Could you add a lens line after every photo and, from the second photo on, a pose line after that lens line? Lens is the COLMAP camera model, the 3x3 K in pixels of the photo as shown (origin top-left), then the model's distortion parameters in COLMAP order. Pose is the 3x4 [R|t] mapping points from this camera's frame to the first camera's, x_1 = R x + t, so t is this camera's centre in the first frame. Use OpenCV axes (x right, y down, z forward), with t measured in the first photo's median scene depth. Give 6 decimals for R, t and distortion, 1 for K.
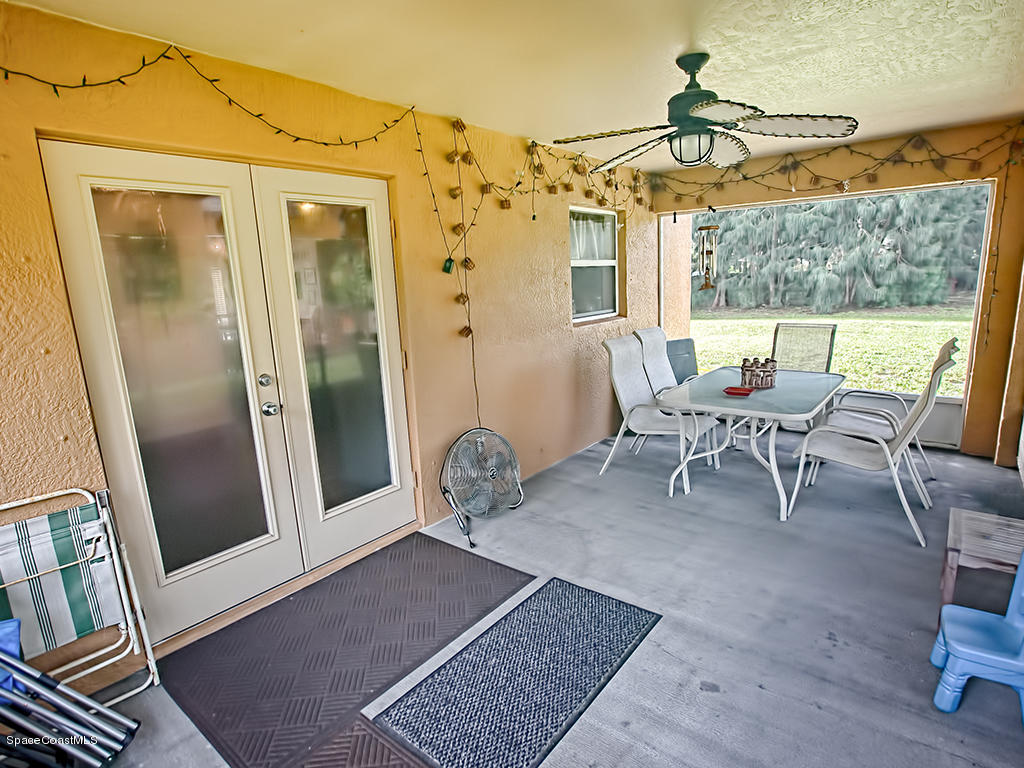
lens RADIAL K [[533.3, 0, 507.8], [0, 533.3, 391.0], [0, 0, 1]] dist [-0.062529, 0.030077]
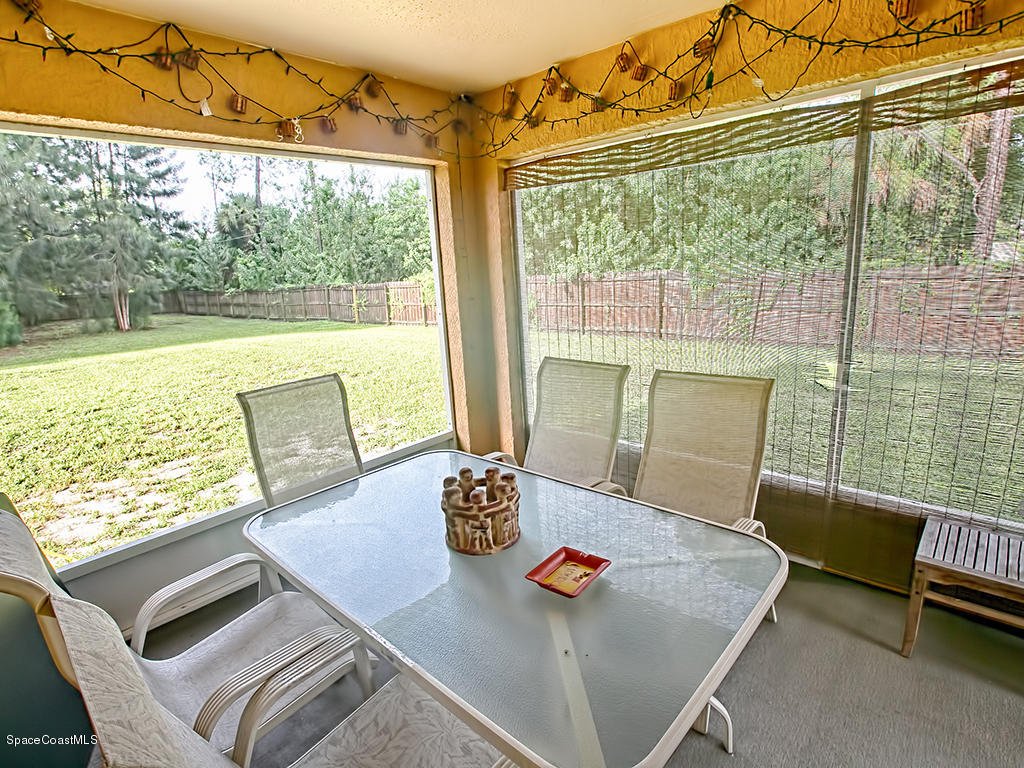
lens RADIAL K [[533.3, 0, 507.8], [0, 533.3, 391.0], [0, 0, 1]] dist [-0.062529, 0.030077]
pose [[0.070522, -0.197431, 0.977777, 0.011747], [0.262918, 0.949235, 0.172705, -0.027238], [-0.962237, 0.244895, 0.118850, 0.127430]]
